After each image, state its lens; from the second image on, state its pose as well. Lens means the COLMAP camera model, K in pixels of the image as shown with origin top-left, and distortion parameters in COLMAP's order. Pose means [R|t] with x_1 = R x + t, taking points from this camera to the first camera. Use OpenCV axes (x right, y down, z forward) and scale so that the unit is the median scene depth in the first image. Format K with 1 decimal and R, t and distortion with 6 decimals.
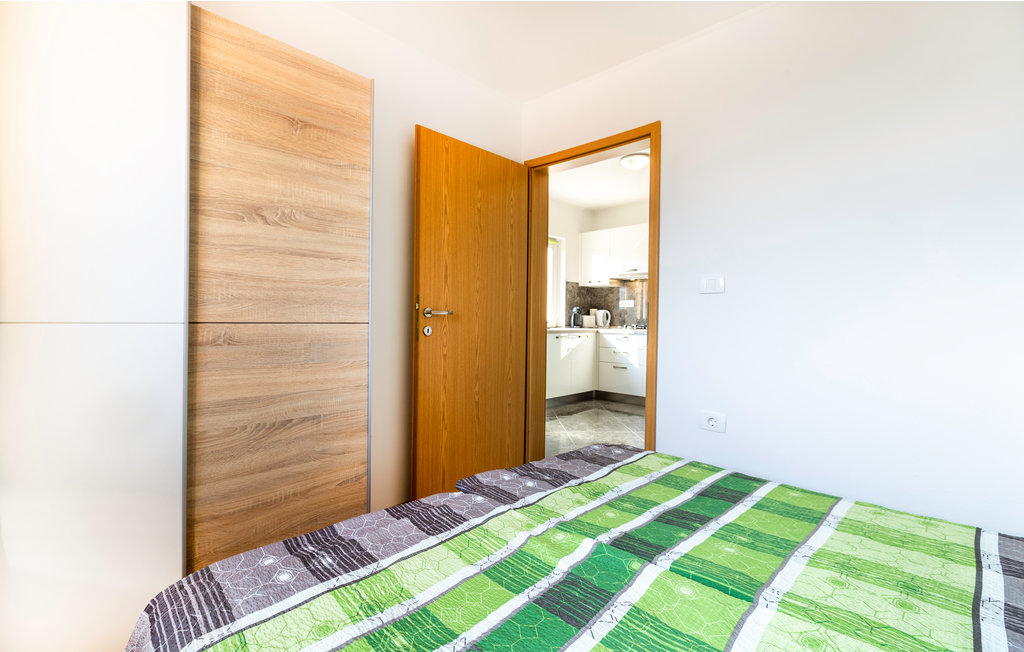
lens RADIAL K [[456.1, 0, 512.0], [0, 456.1, 326.0], [0, 0, 1]] dist [0.000174, 0.000055]
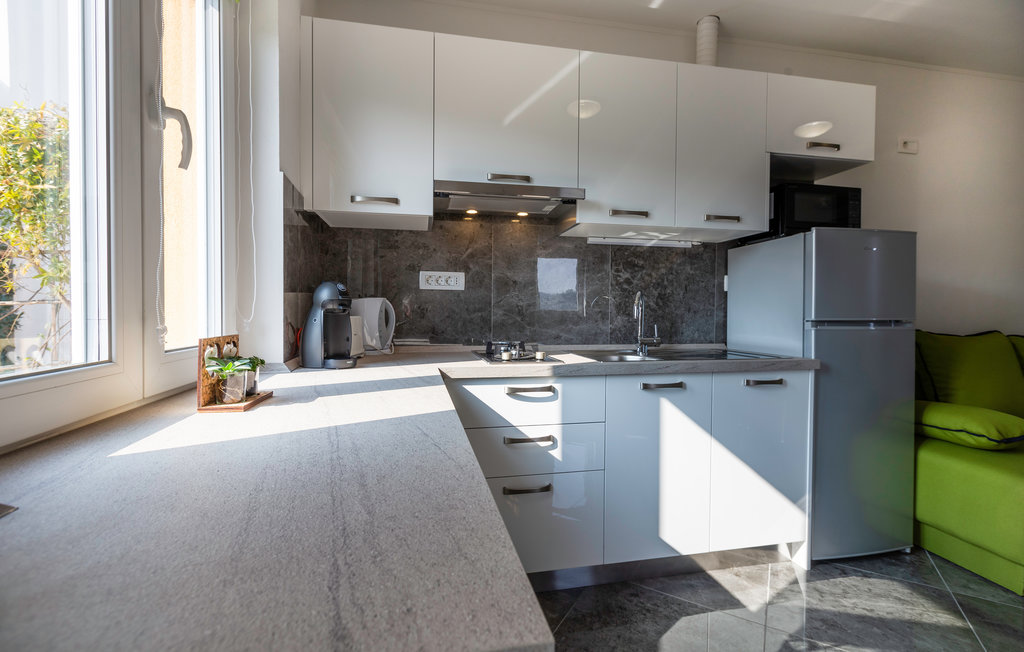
lens RADIAL K [[456.1, 0, 512.0], [0, 456.1, 326.0], [0, 0, 1]] dist [0.000174, 0.000055]
pose [[0.548968, -0.035182, 0.835102, -0.014862], [0.016991, 0.999377, 0.030933, -0.023841], [-0.835670, -0.002792, 0.549224, 0.756736]]
